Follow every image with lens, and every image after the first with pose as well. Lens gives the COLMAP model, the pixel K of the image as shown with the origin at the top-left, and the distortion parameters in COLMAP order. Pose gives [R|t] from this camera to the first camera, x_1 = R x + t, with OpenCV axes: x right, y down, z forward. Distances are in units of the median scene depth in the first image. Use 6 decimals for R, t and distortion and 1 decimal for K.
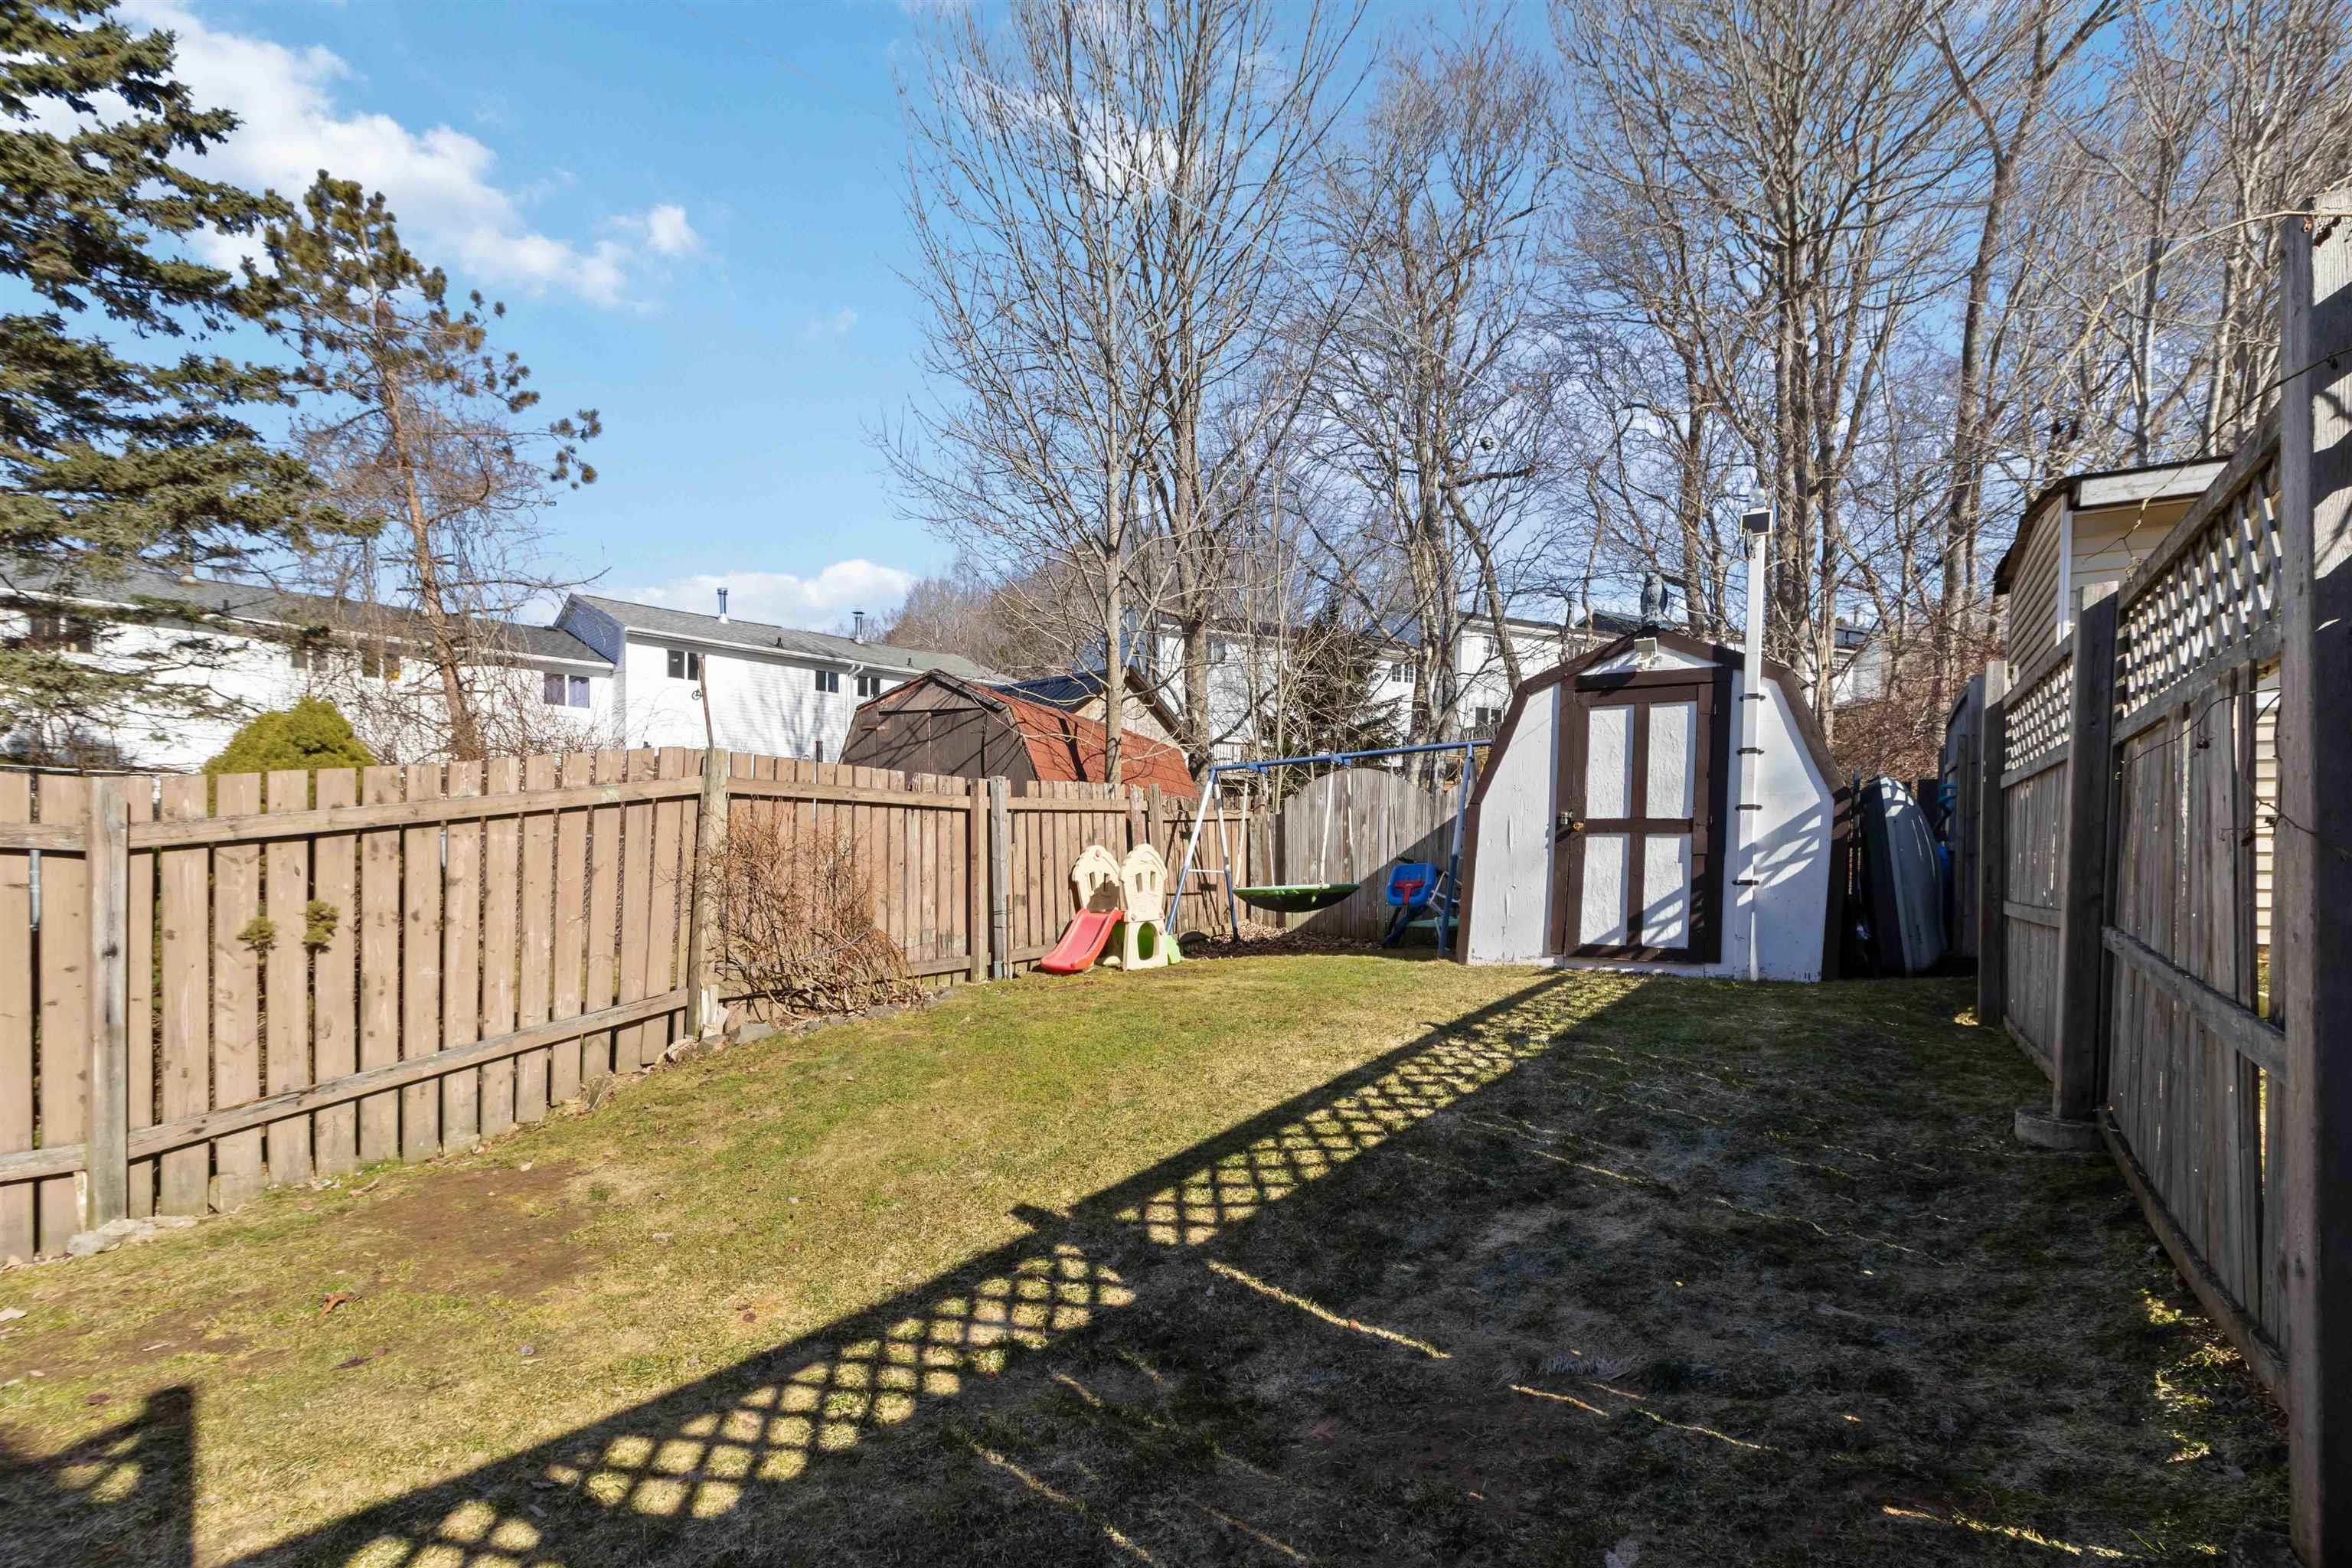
lens RADIAL K [[1133.2, 0, 1179.1], [0, 1133.2, 908.7], [0, 0, 1]] dist [0.004582, 0.000515]
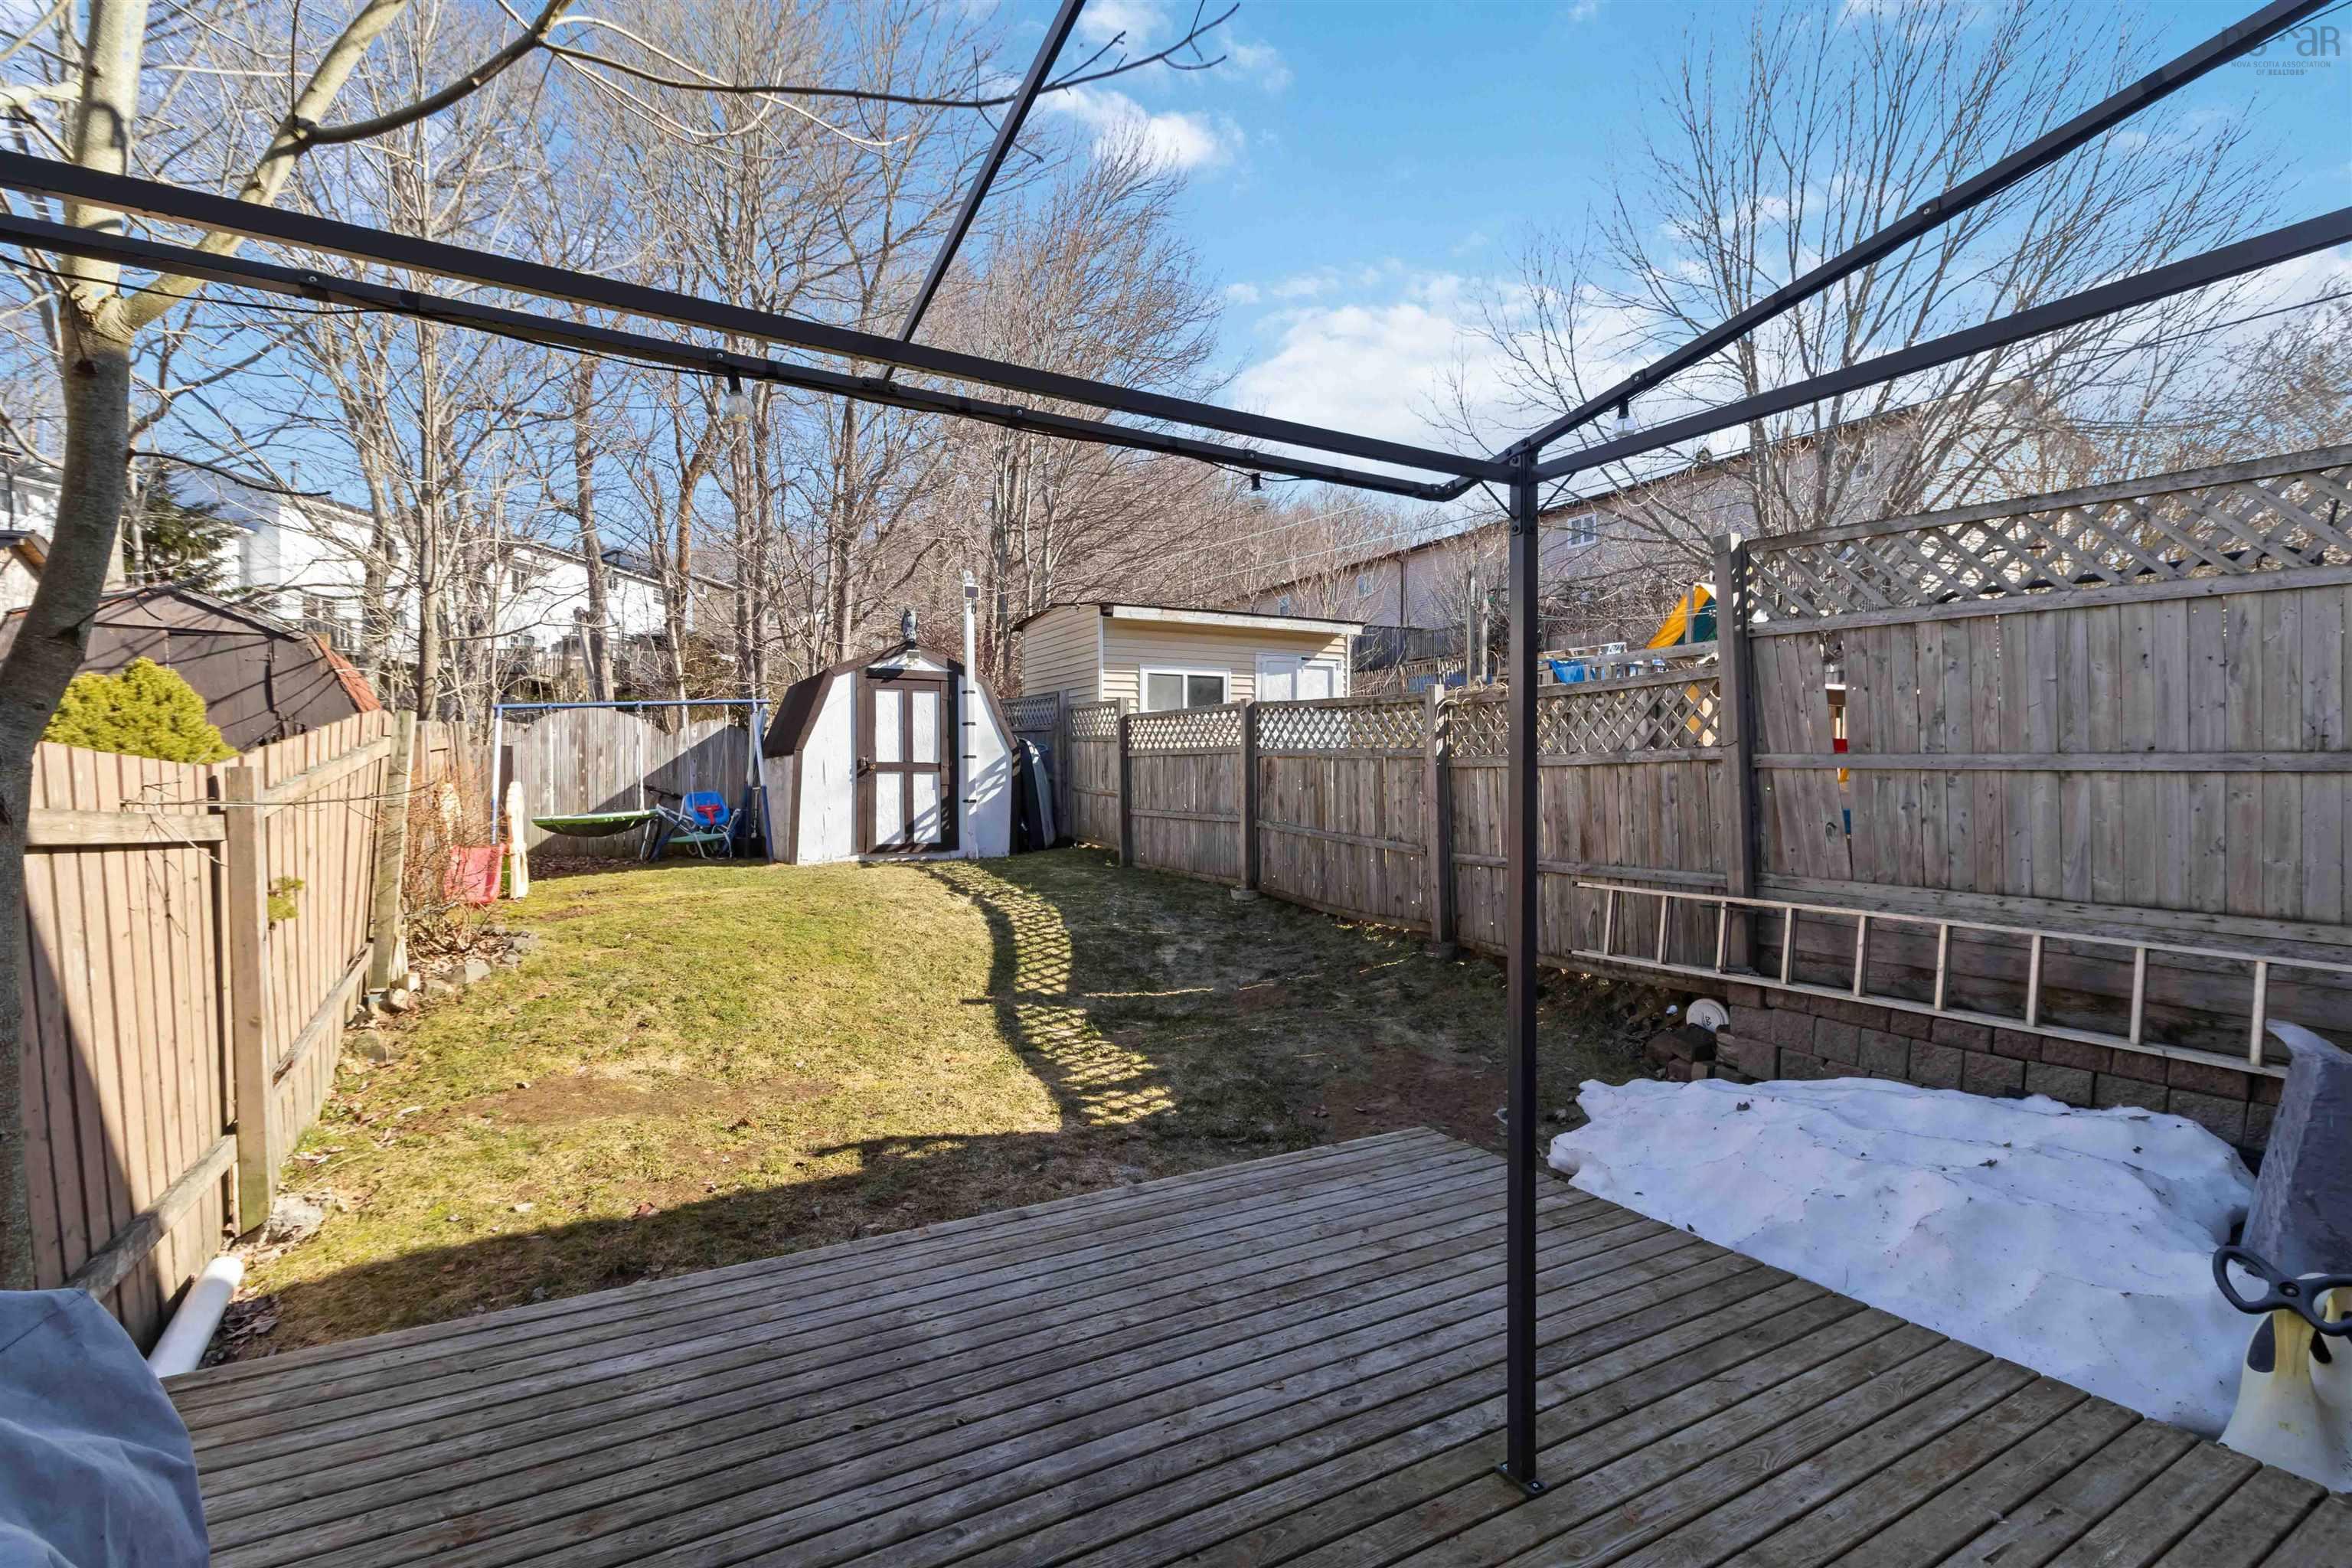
lens RADIAL K [[1080.0, 0, 1176.0], [0, 1080.0, 784.0], [0, 0, 1]] dist [0.005358, 0.000047]
pose [[0.524970, -0.019368, 0.850900, -0.686448], [0.039727, 0.999209, -0.001767, -0.032353], [-0.850193, 0.034731, 0.525324, -0.104266]]
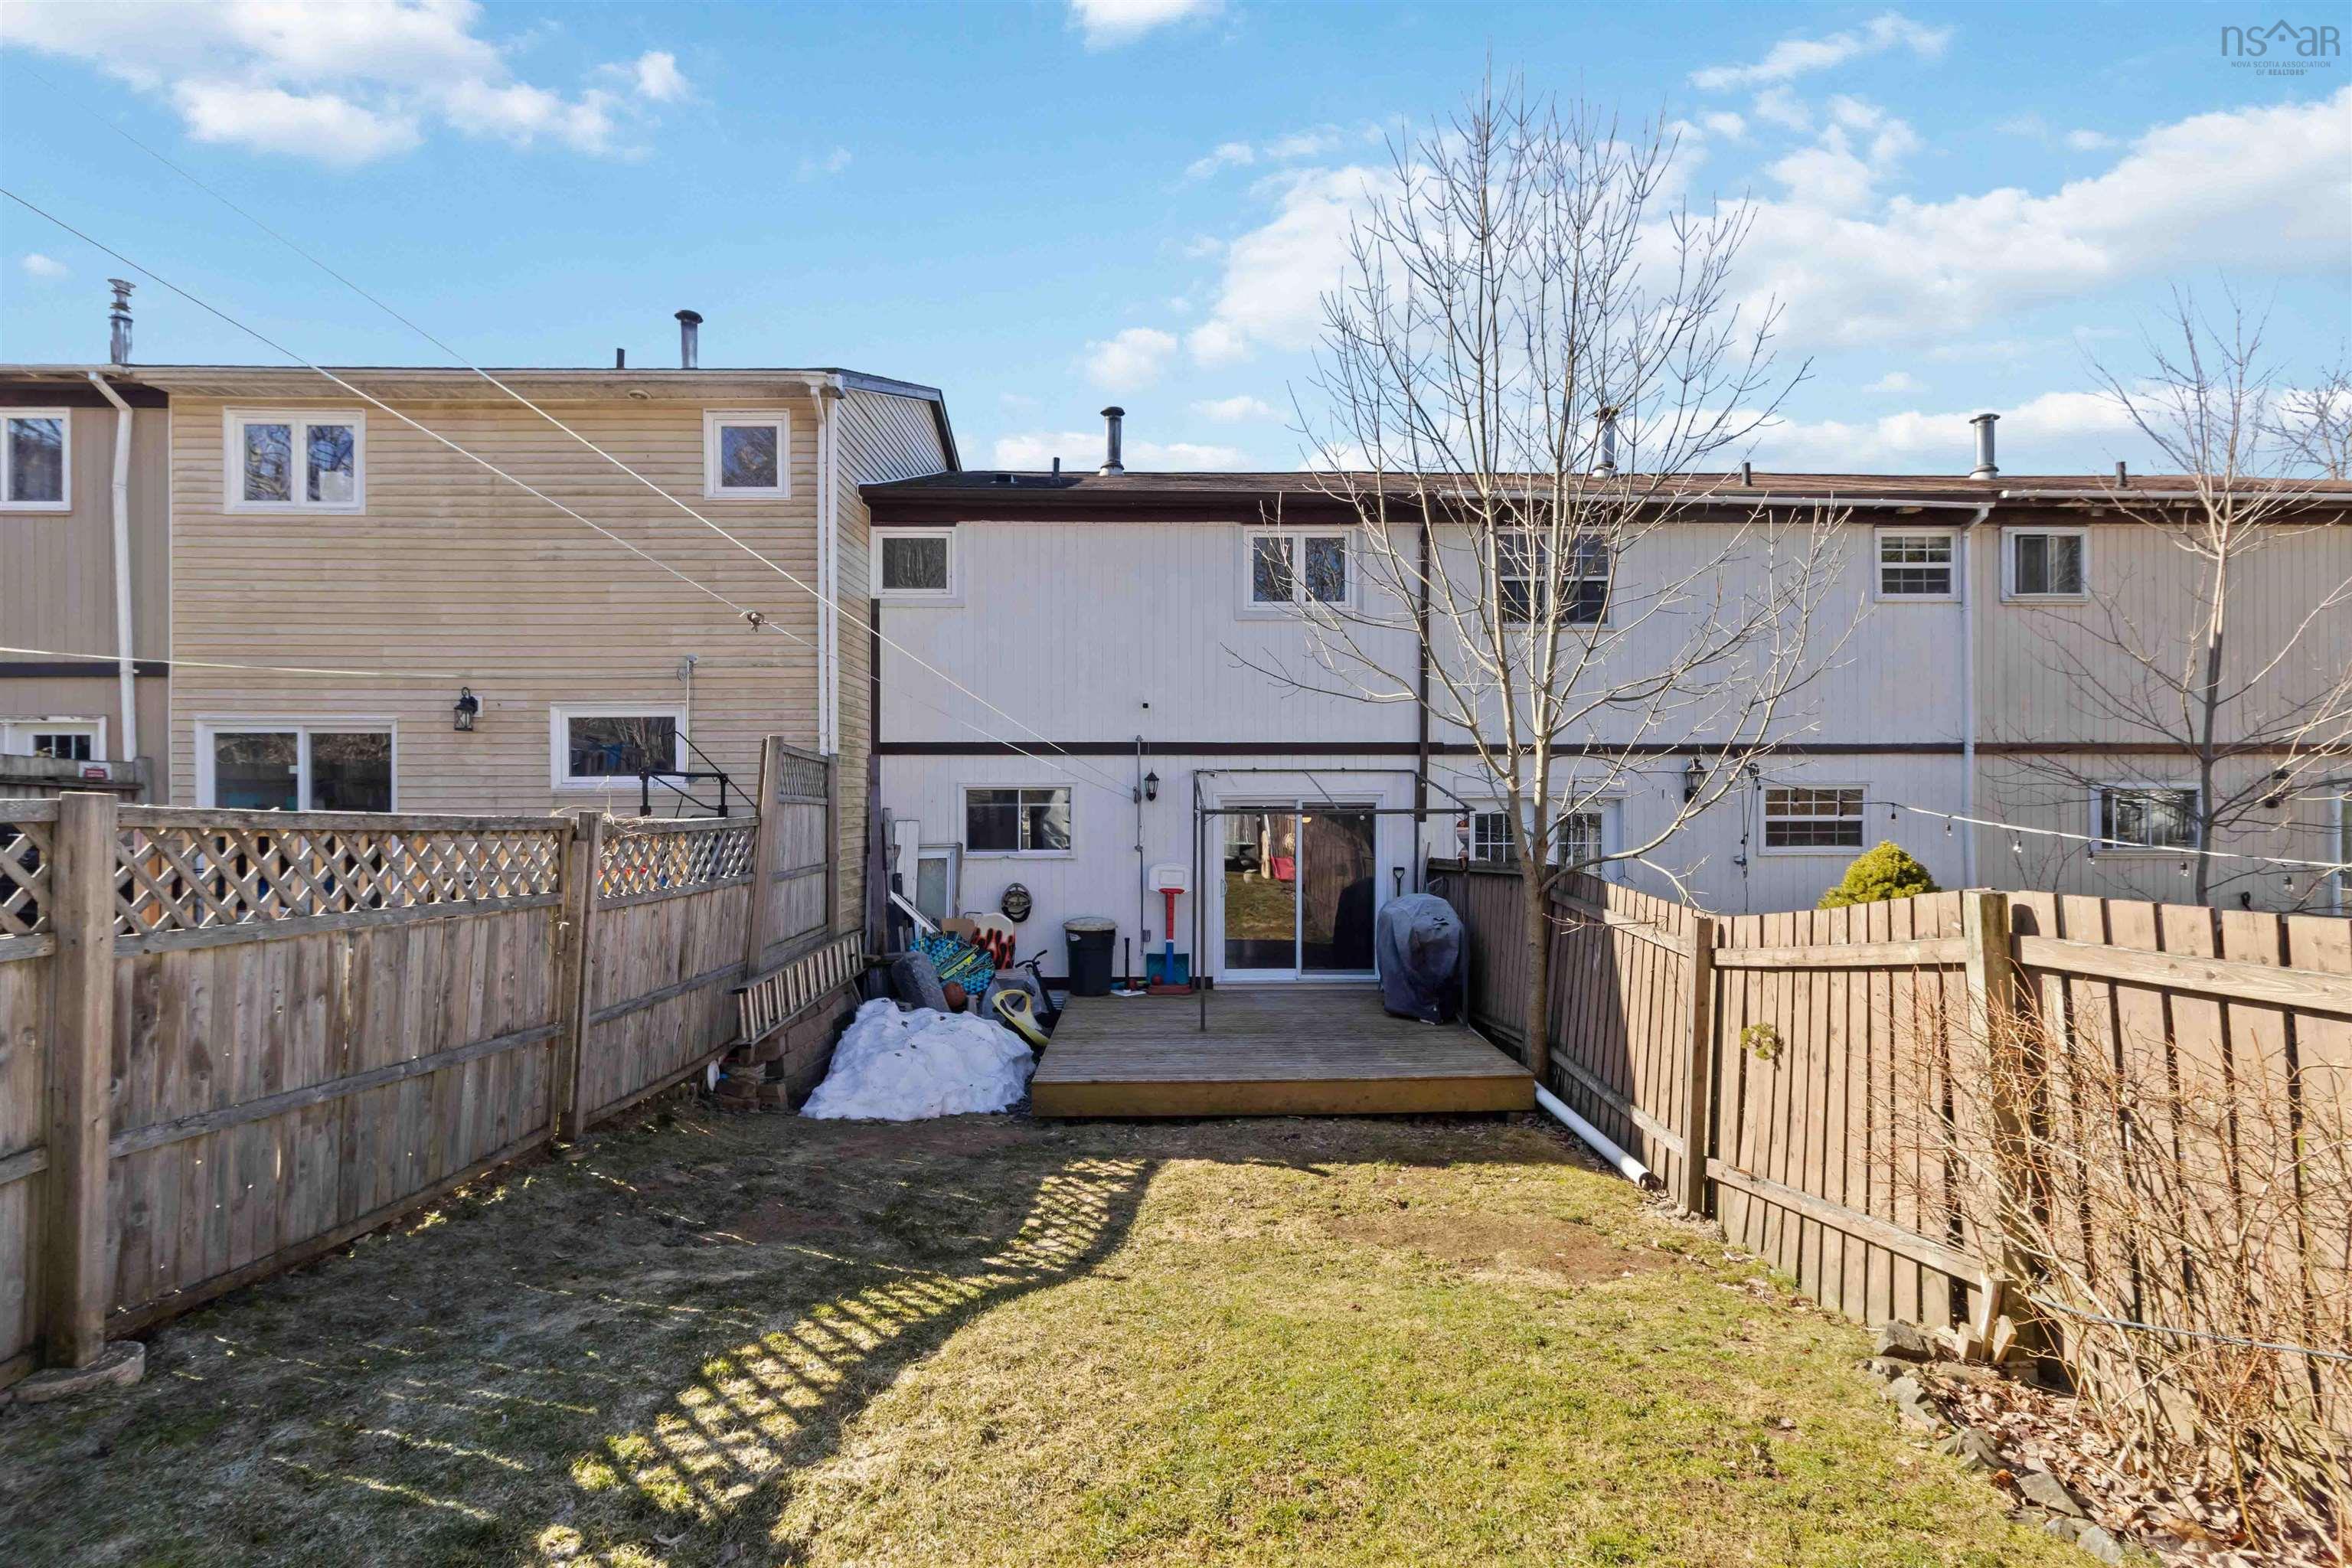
lens RADIAL K [[1080.0, 0, 1176.0], [0, 1080.0, 784.0], [0, 0, 1]] dist [0.005358, 0.000047]
pose [[-0.862165, -0.035930, -0.505352, 0.215004], [-0.036485, 0.999295, -0.008803, -0.136779], [0.505312, 0.010848, -0.862868, 0.995808]]
